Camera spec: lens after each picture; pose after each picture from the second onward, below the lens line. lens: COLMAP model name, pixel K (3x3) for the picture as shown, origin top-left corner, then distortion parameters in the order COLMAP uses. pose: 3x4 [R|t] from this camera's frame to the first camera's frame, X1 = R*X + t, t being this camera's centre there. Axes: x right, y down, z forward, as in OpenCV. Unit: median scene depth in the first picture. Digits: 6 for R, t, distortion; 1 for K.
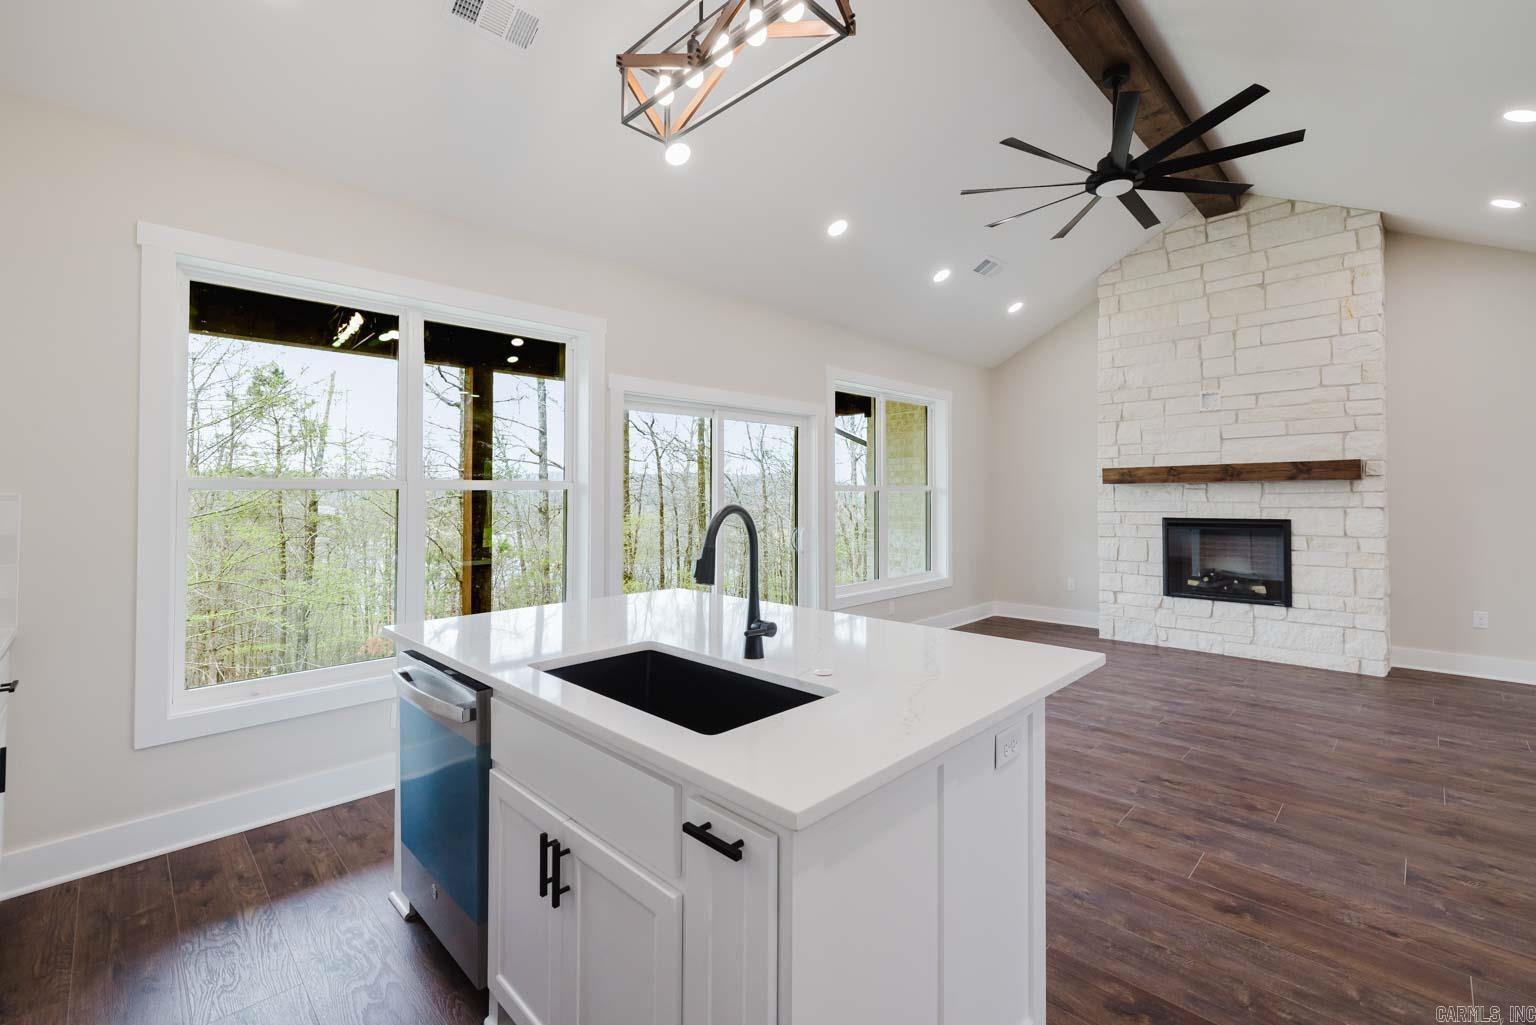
lens RADIAL K [[657.3, 0, 778.0], [0, 657.3, 496.4], [0, 0, 1]] dist [0.006875, 0.000259]
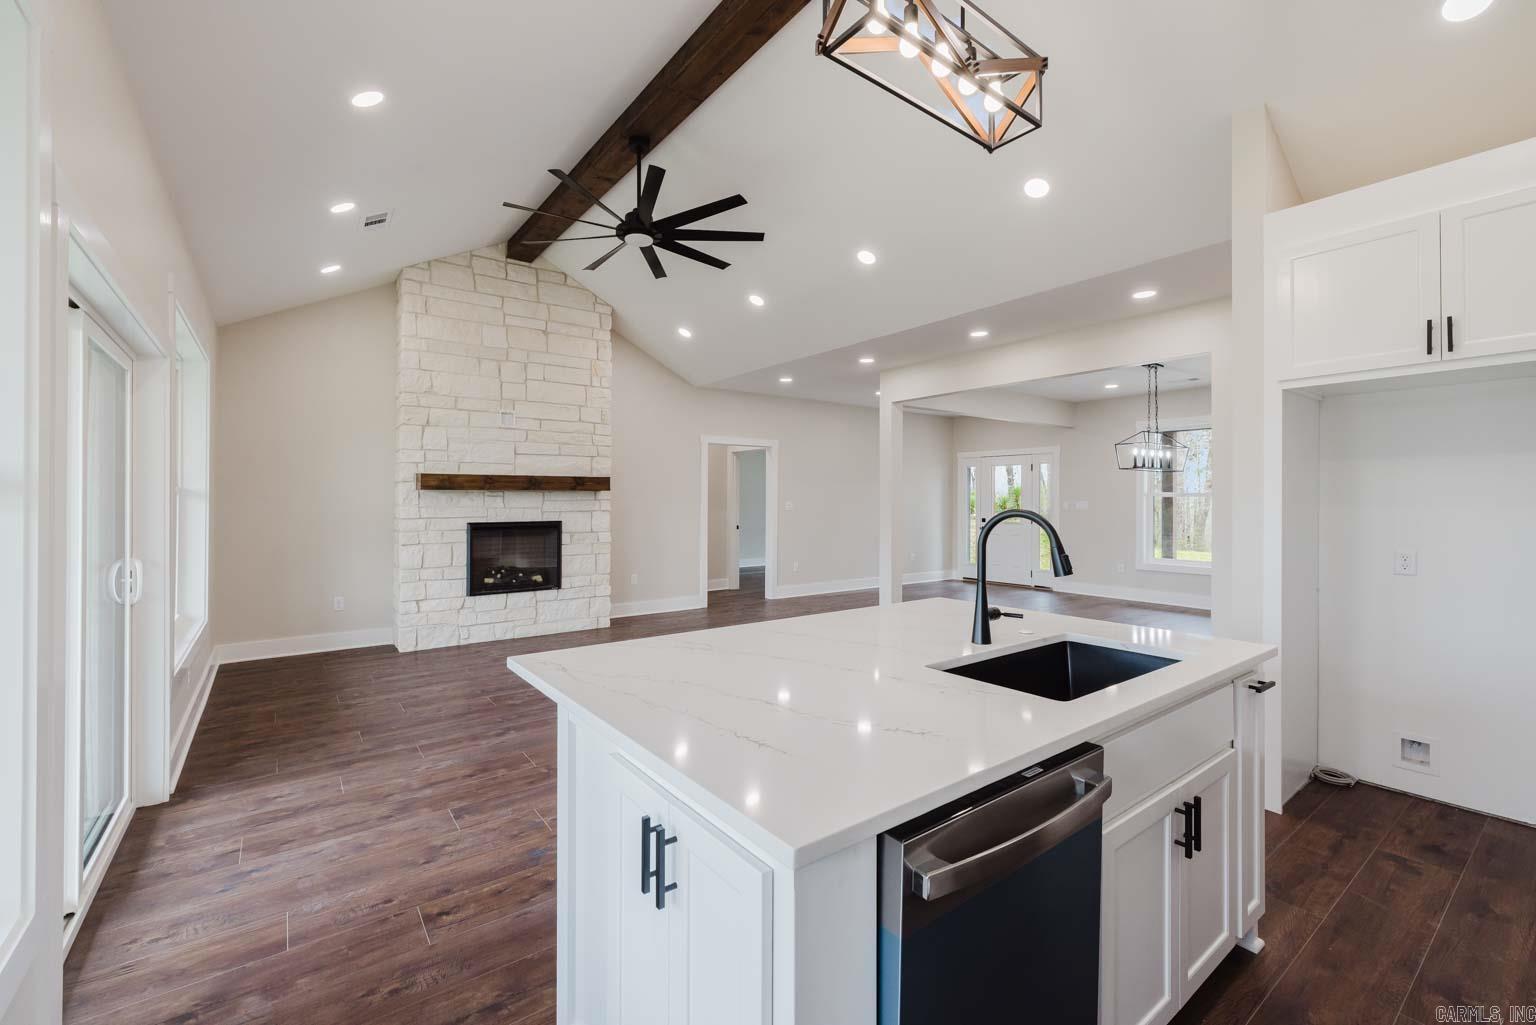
lens RADIAL K [[657.3, 0, 760.1], [0, 657.3, 500.9], [0, 0, 1]] dist [0.006875, 0.000259]
pose [[0.169134, 0.005003, 0.985580, -0.411395], [-0.004399, 0.999981, -0.004321, 0.000404], [-0.985583, -0.003604, 0.169153, 0.391220]]
